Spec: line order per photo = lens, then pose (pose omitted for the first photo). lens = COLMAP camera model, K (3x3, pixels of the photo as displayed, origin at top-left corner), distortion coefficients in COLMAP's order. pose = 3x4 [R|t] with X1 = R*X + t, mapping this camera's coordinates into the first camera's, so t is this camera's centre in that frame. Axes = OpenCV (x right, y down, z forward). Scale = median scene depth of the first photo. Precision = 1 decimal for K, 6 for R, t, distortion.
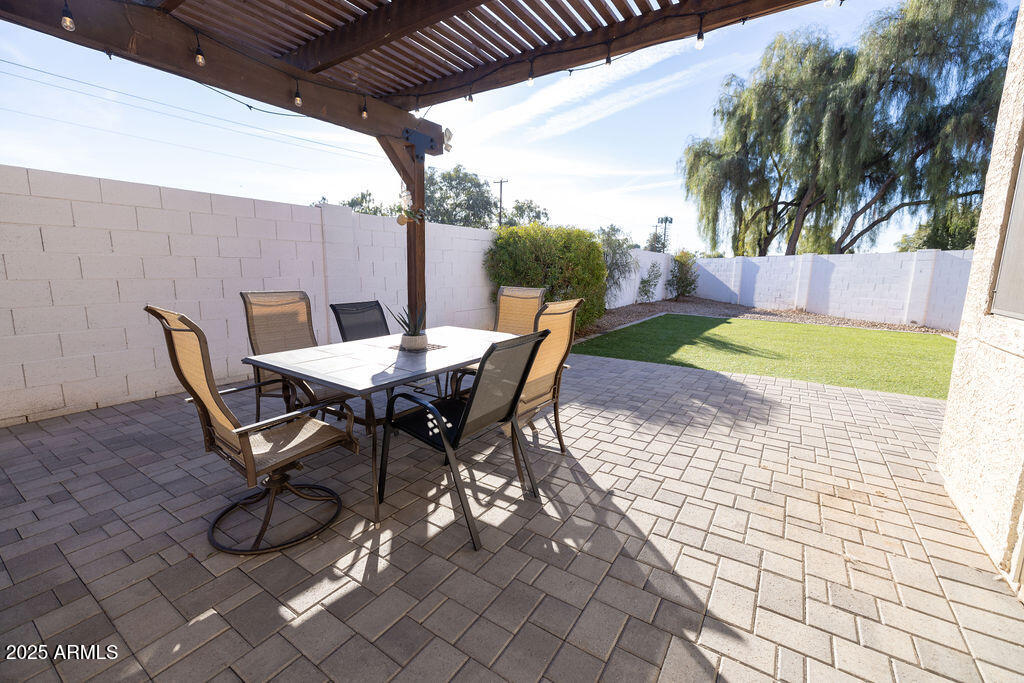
lens RADIAL K [[426.8, 0, 511.7], [0, 426.8, 334.9], [0, 0, 1]] dist [-0.000780, -0.000032]
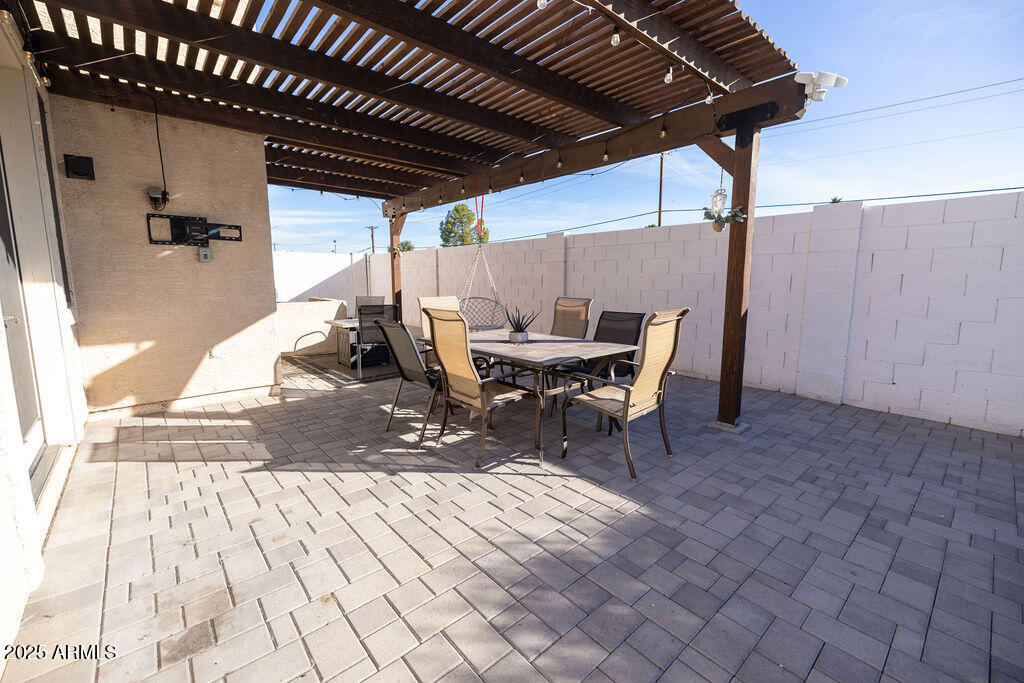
lens RADIAL K [[426.8, 0, 511.7], [0, 426.8, 334.9], [0, 0, 1]] dist [-0.000780, -0.000032]
pose [[-0.256993, 0.121152, -0.958789, 0.751491], [-0.149919, 0.975103, 0.163398, -0.148510], [0.954714, 0.185733, -0.232432, 0.929228]]
